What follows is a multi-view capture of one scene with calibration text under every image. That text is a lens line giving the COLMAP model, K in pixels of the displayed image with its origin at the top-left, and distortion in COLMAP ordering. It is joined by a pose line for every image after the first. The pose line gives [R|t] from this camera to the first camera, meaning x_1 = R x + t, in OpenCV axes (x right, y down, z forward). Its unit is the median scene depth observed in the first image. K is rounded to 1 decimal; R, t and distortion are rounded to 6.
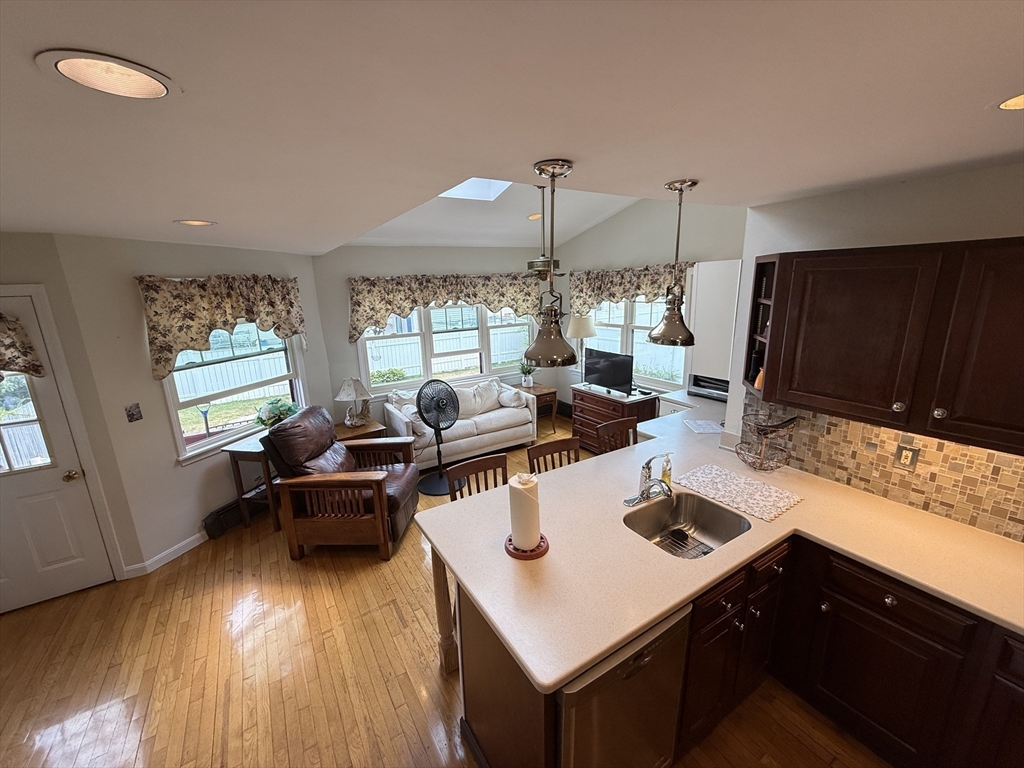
lens RADIAL K [[410.0, 0, 508.1], [0, 410.0, 384.1], [0, 0, 1]] dist [-0.000797, 0.000187]
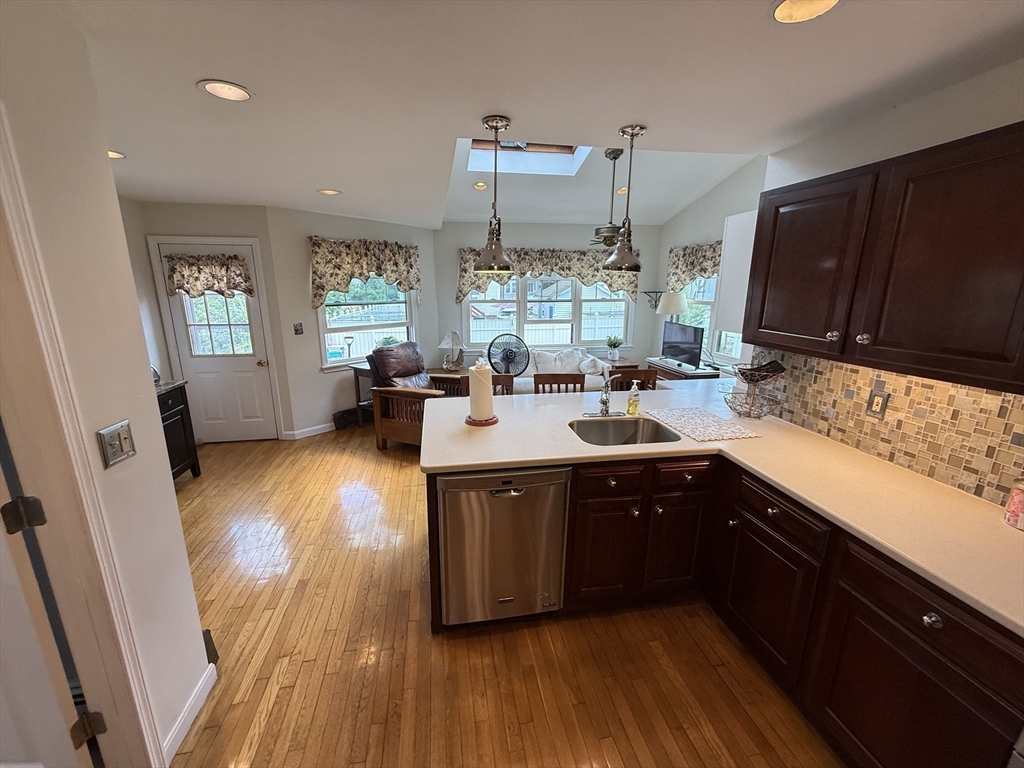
lens RADIAL K [[410.0, 0, 508.1], [0, 410.0, 384.1], [0, 0, 1]] dist [-0.000797, 0.000187]
pose [[0.927952, 0.120126, -0.352810, 0.304816], [-0.118518, 0.992605, 0.026244, 0.124537], [0.353354, 0.017461, 0.935327, -0.106205]]
